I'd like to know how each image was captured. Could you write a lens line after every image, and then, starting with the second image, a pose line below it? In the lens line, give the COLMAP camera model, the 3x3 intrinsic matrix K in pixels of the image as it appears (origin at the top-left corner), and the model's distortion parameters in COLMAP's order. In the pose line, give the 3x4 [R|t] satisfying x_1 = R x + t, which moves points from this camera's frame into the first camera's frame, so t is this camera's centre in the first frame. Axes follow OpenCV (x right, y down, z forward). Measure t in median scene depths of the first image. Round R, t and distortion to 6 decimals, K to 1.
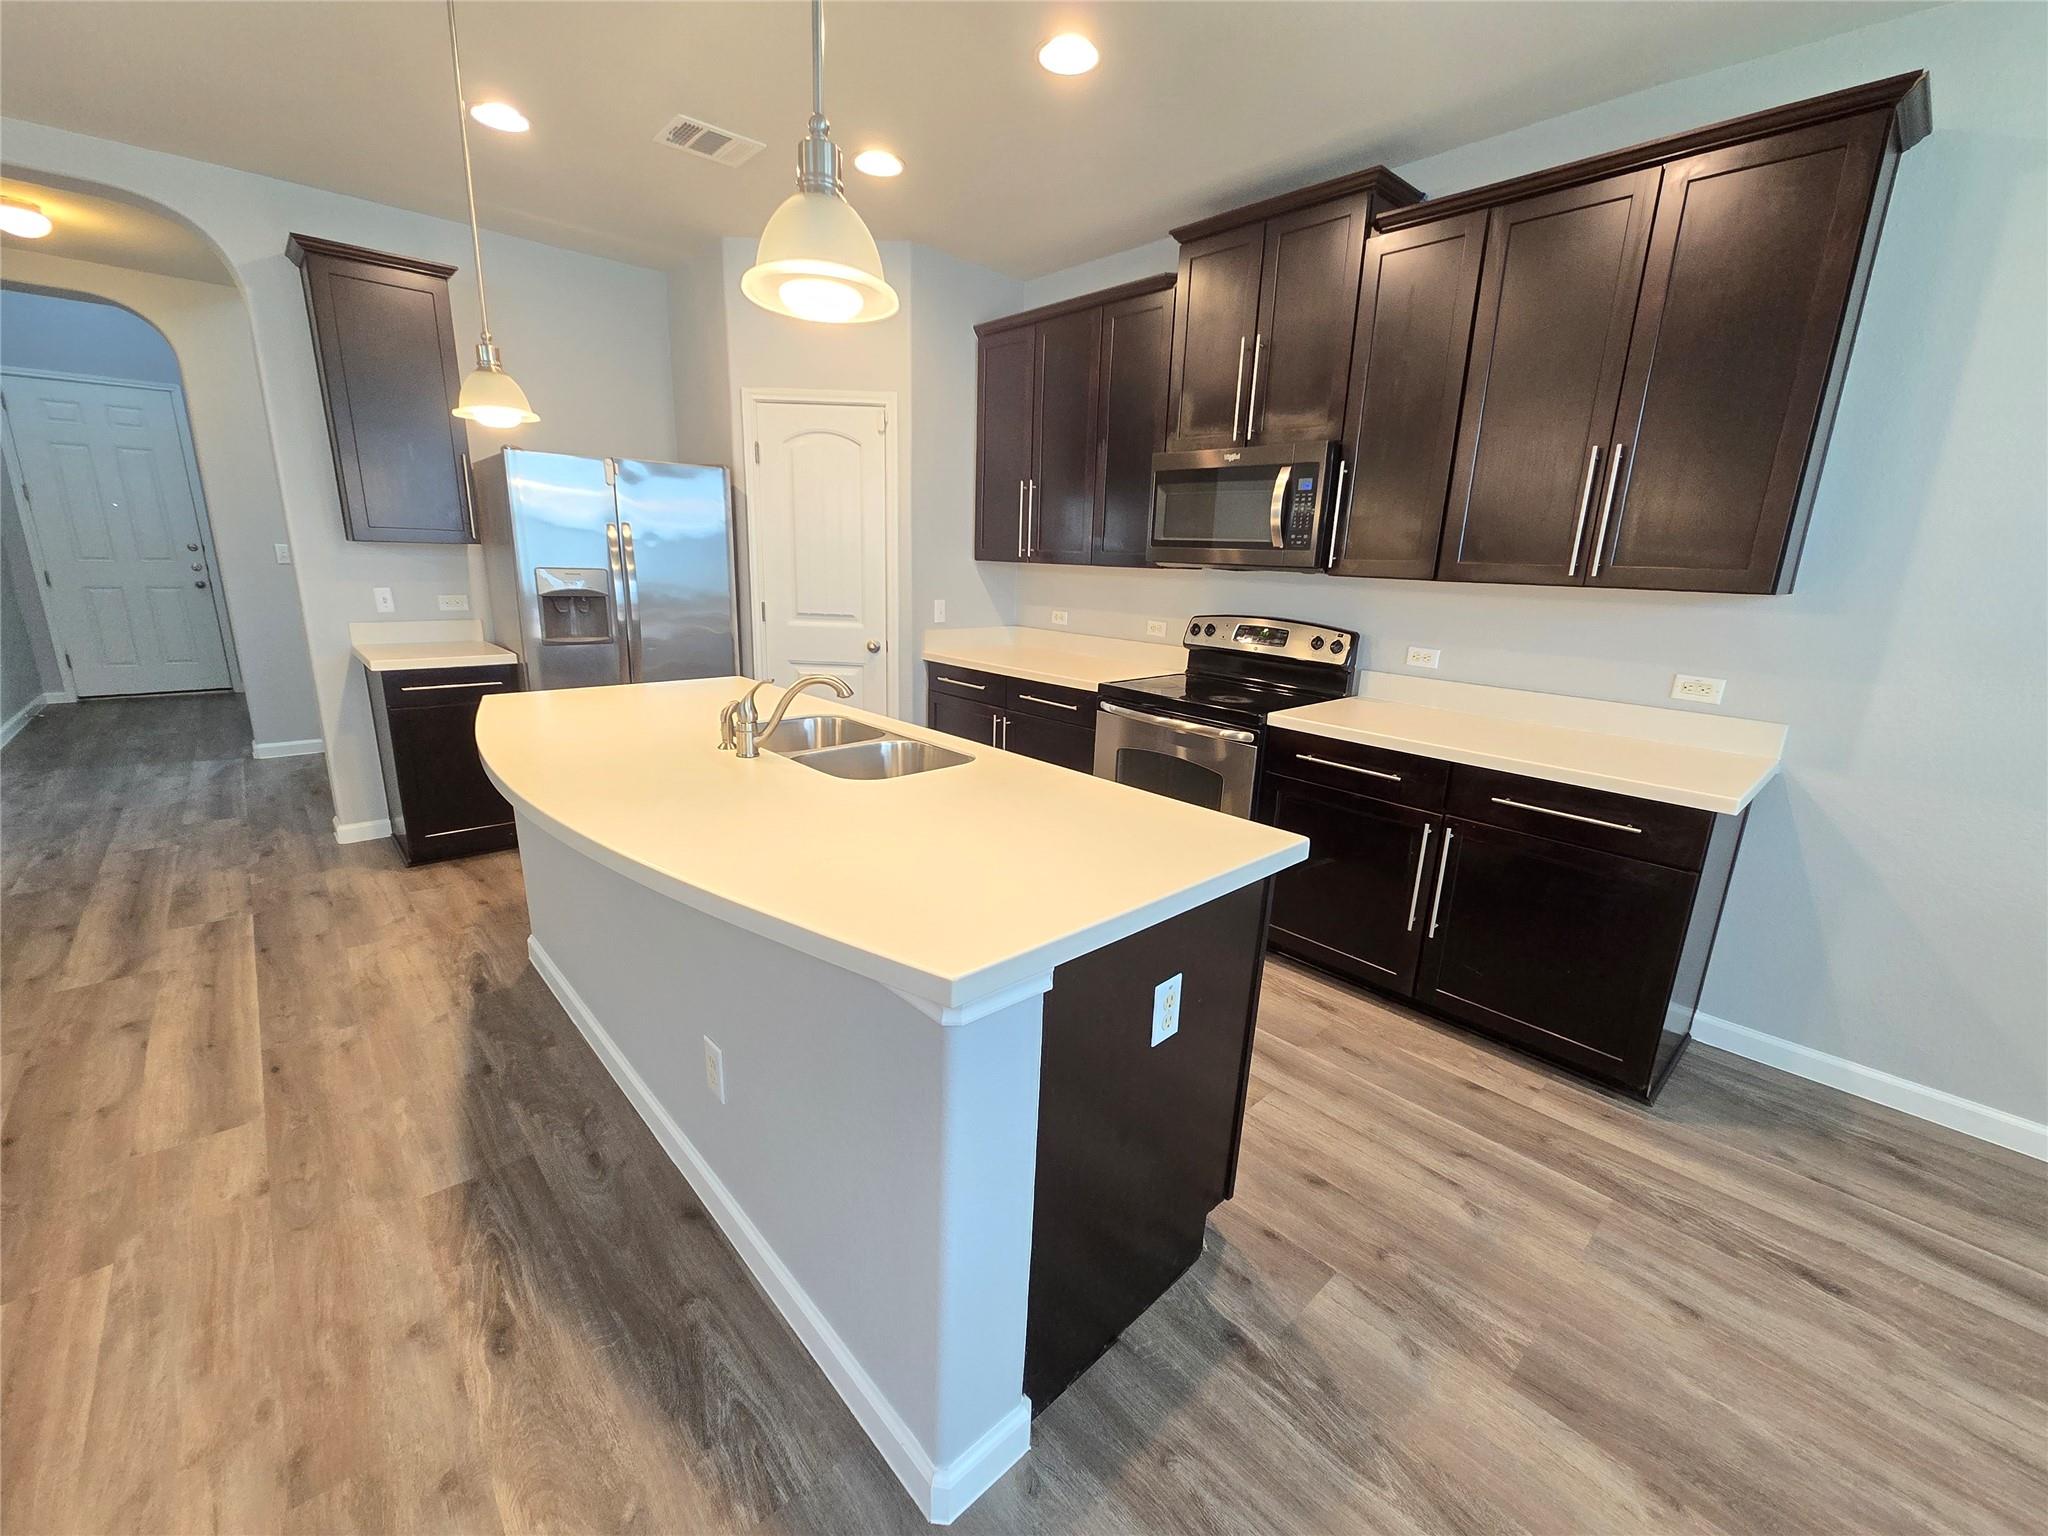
lens RADIAL K [[839.1, 0, 1027.0], [0, 839.1, 769.0], [0, 0, 1]] dist [-0.003063, 0.003213]
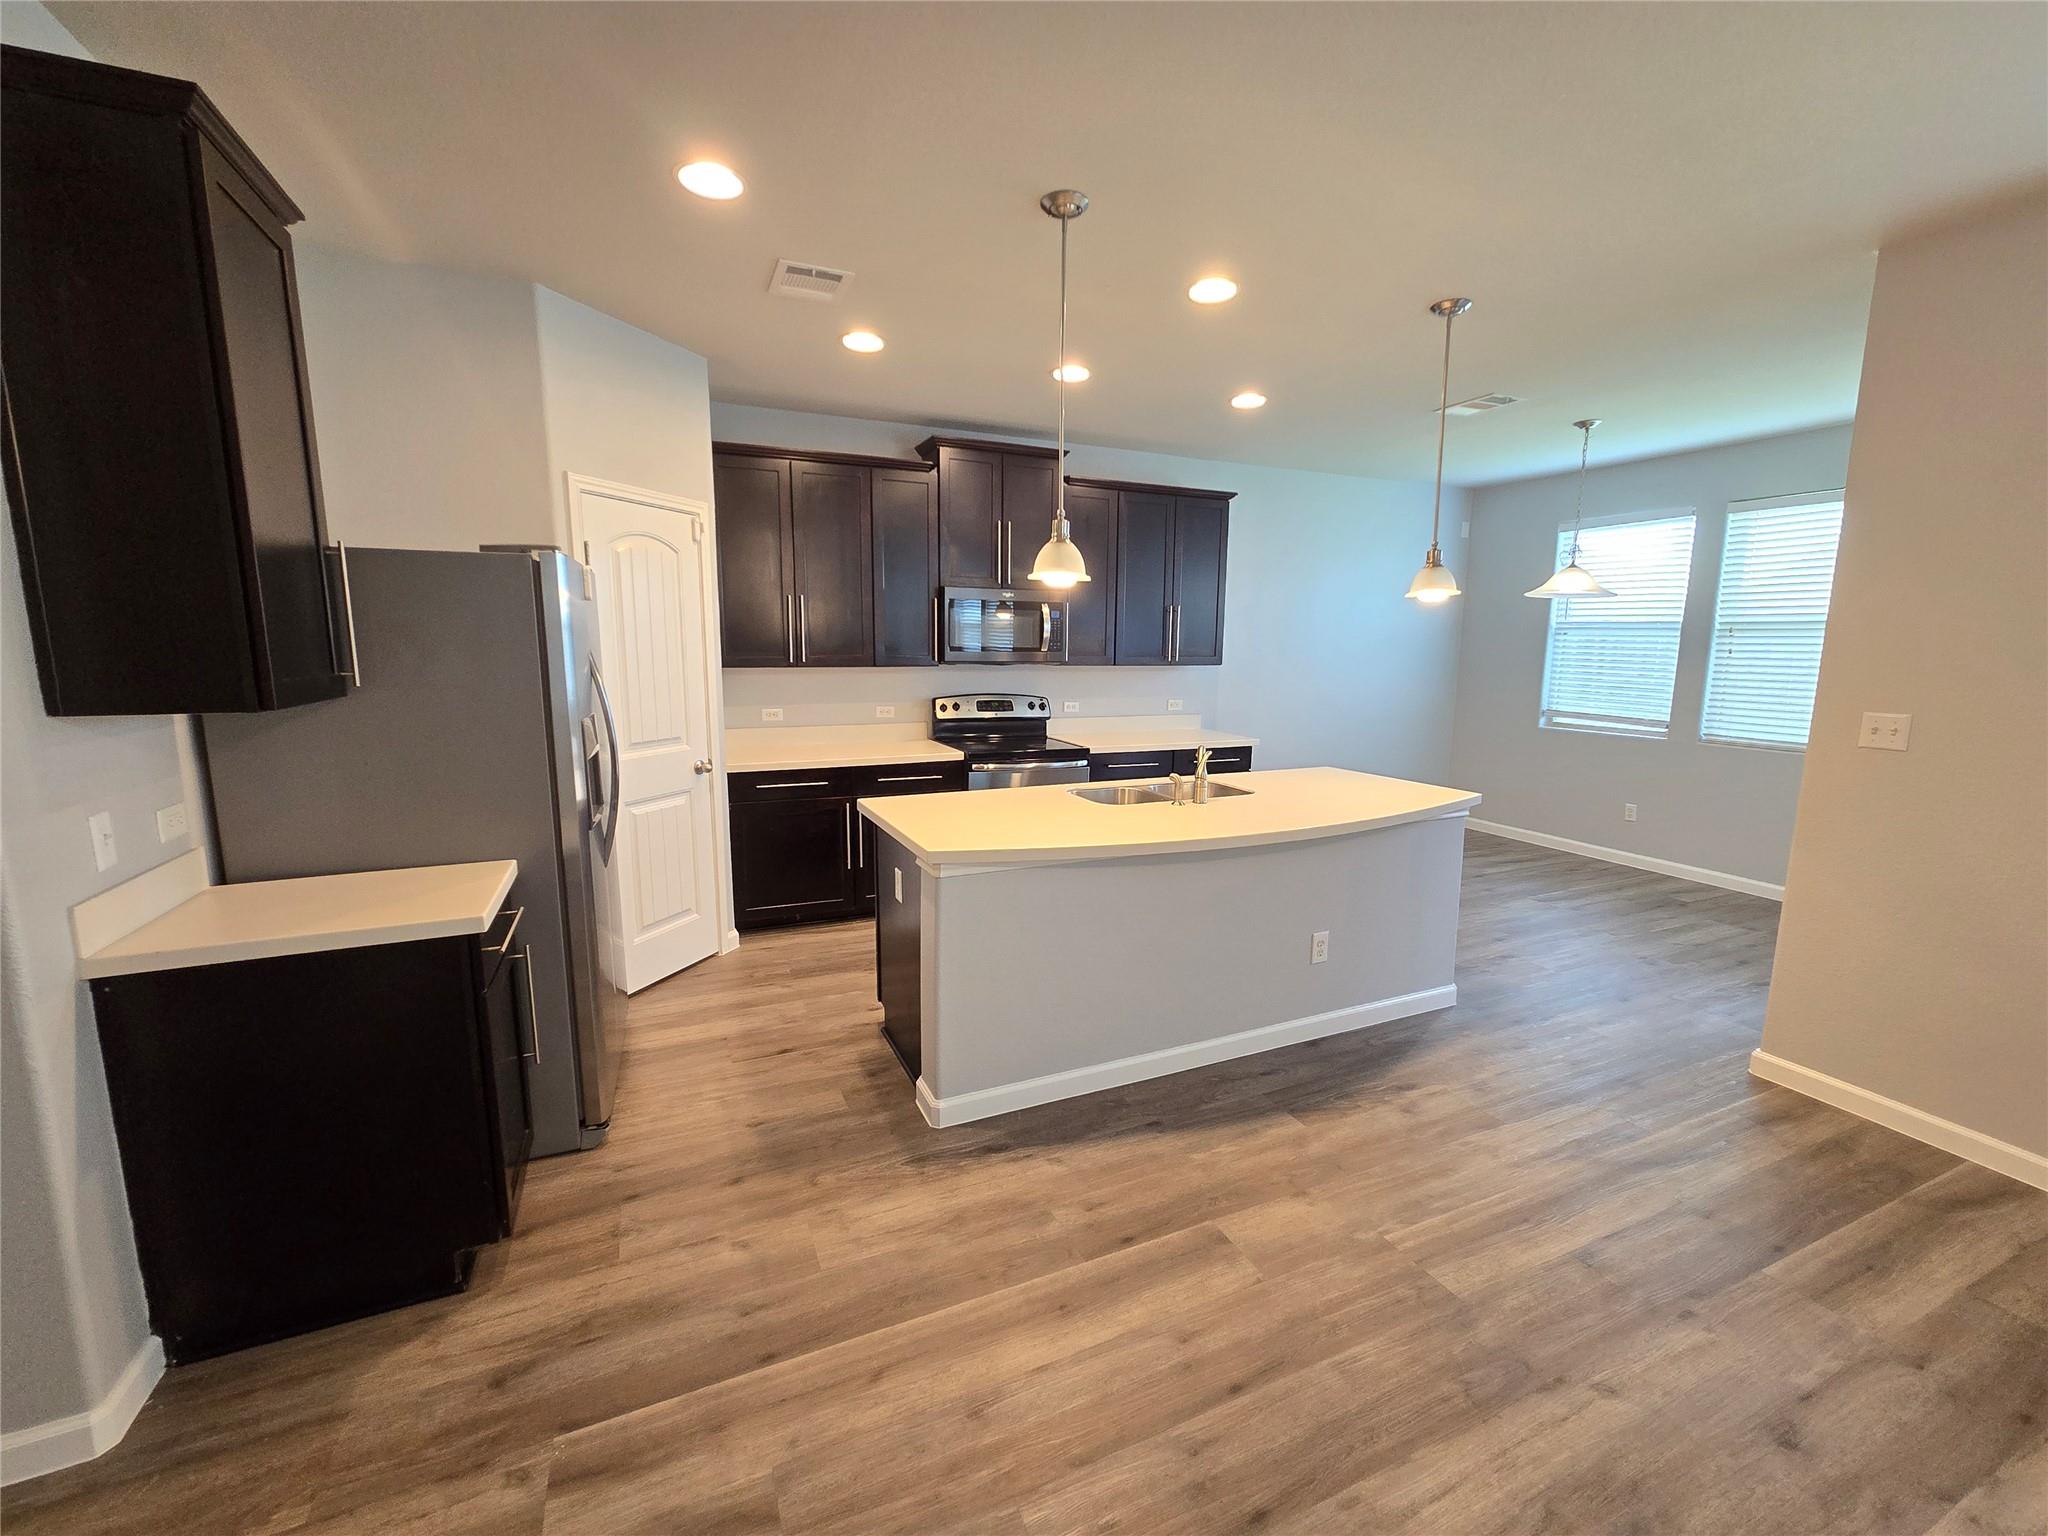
lens RADIAL K [[836.6, 0, 1028.4], [0, 836.6, 770.2], [0, 0, 1]] dist [0.003107, 0.000570]
pose [[0.313079, -0.175825, 0.933310, -1.322793], [0.234800, 0.966537, 0.103321, -0.219435], [-0.920245, 0.186794, 0.343886, 0.515188]]
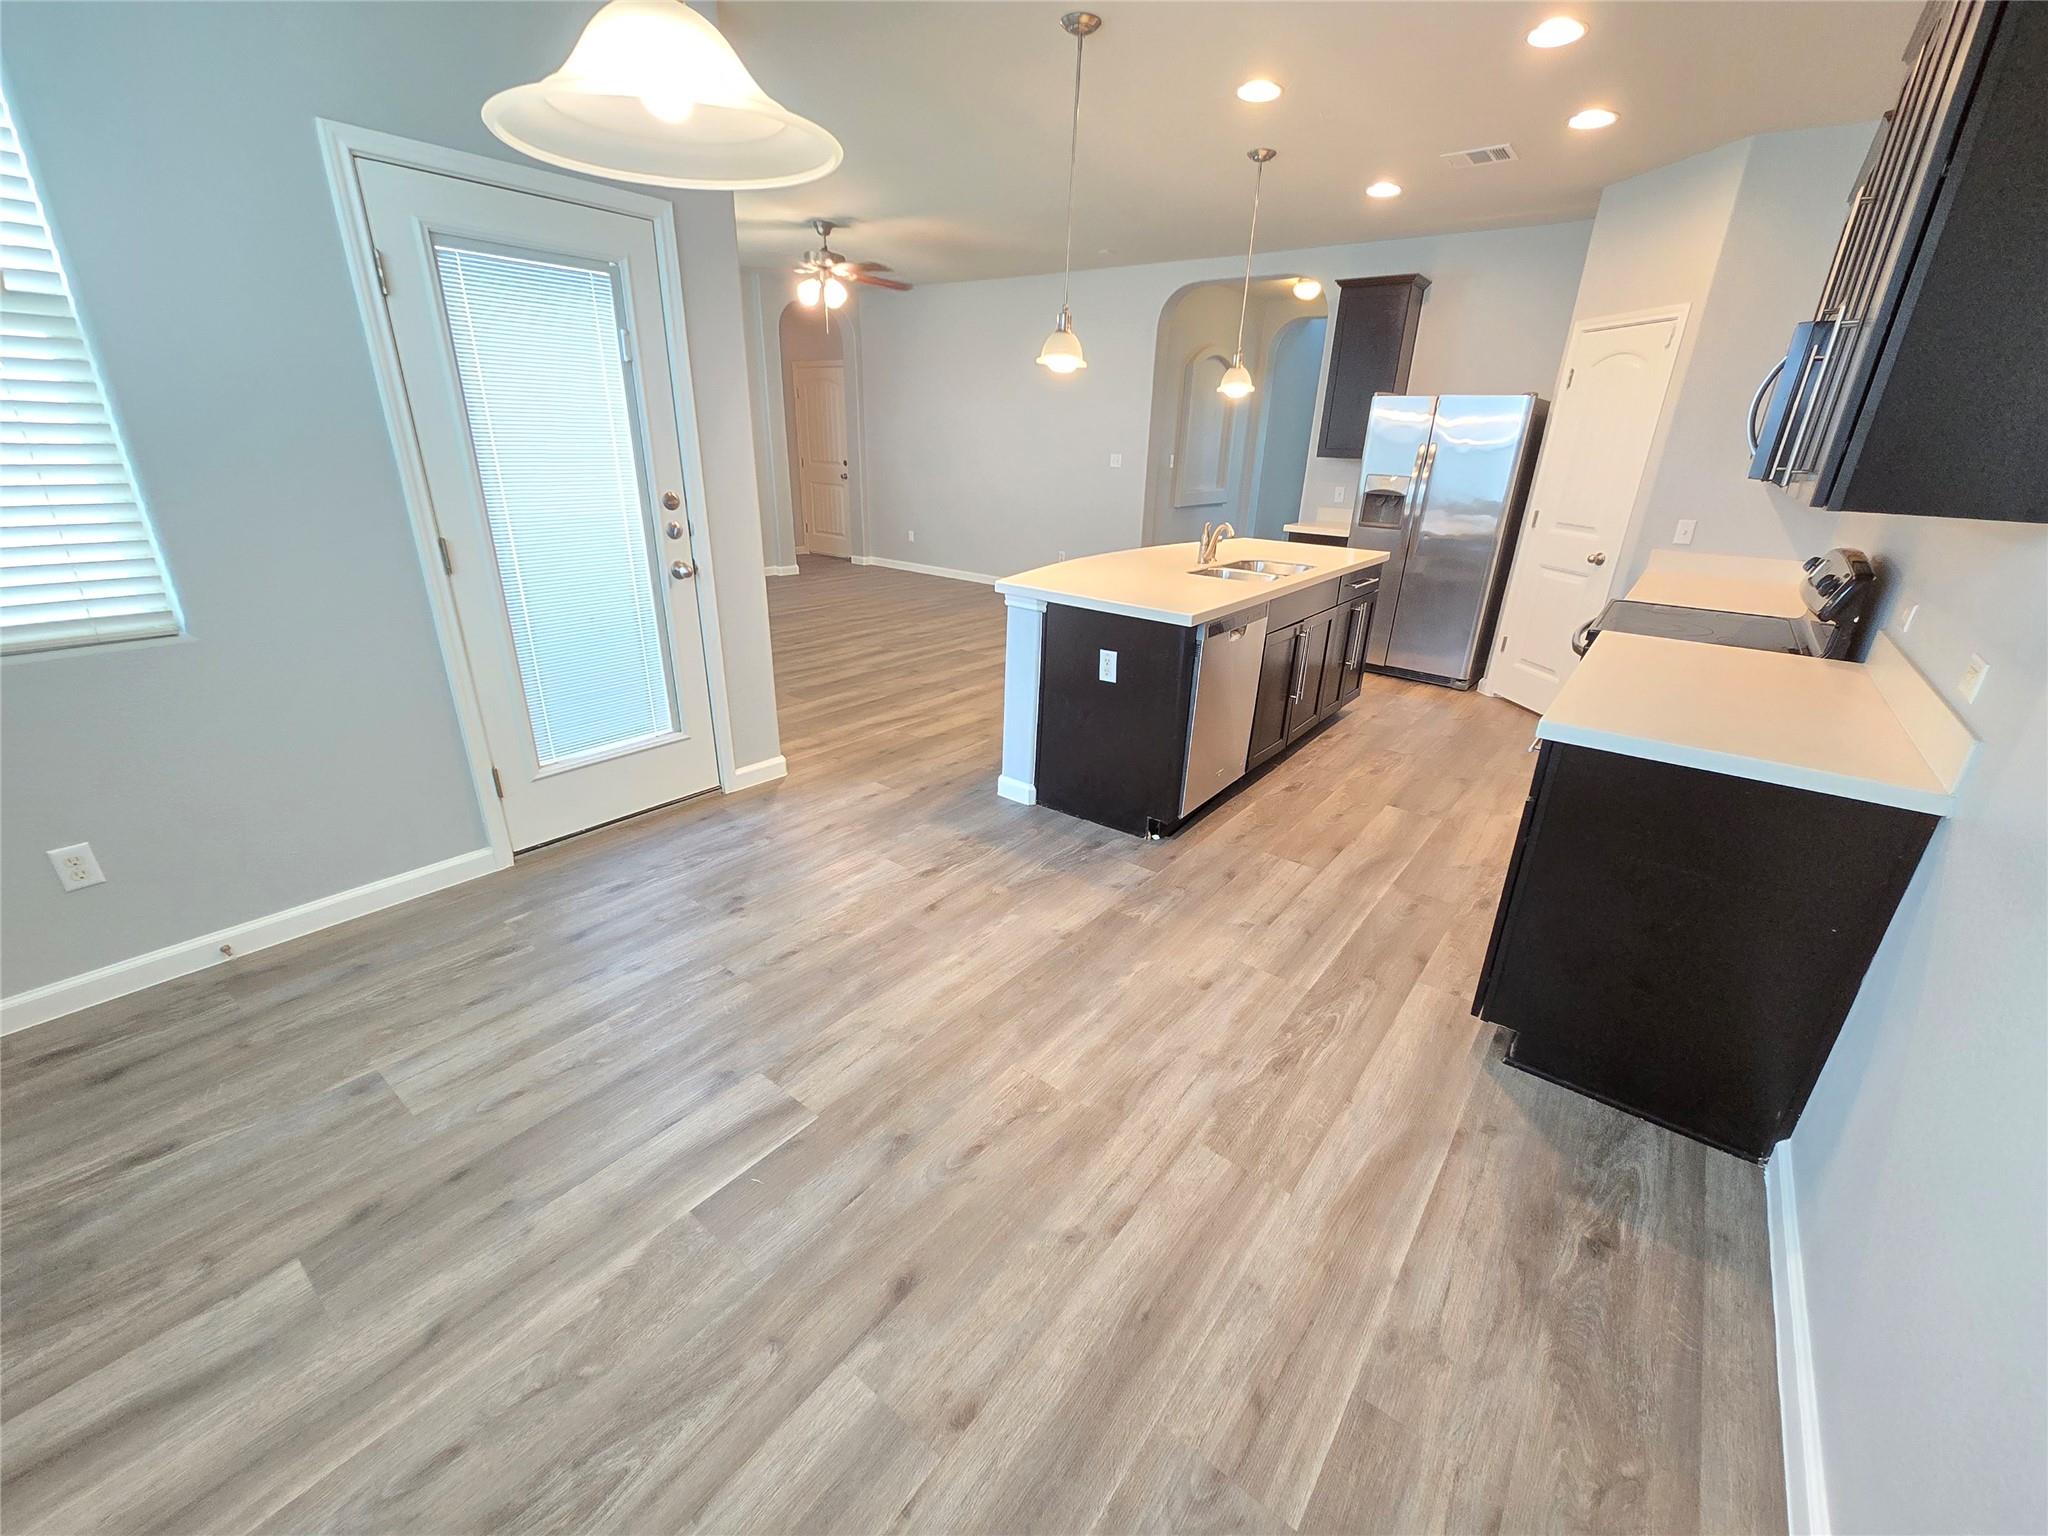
lens RADIAL K [[839.1, 0, 1027.0], [0, 839.1, 769.0], [0, 0, 1]] dist [-0.003063, 0.003213]
pose [[0.165840, 0.339279, -0.925952, 1.100242], [-0.268284, 0.919061, 0.288705, -0.020430], [0.948958, 0.200539, 0.243440, 0.156784]]
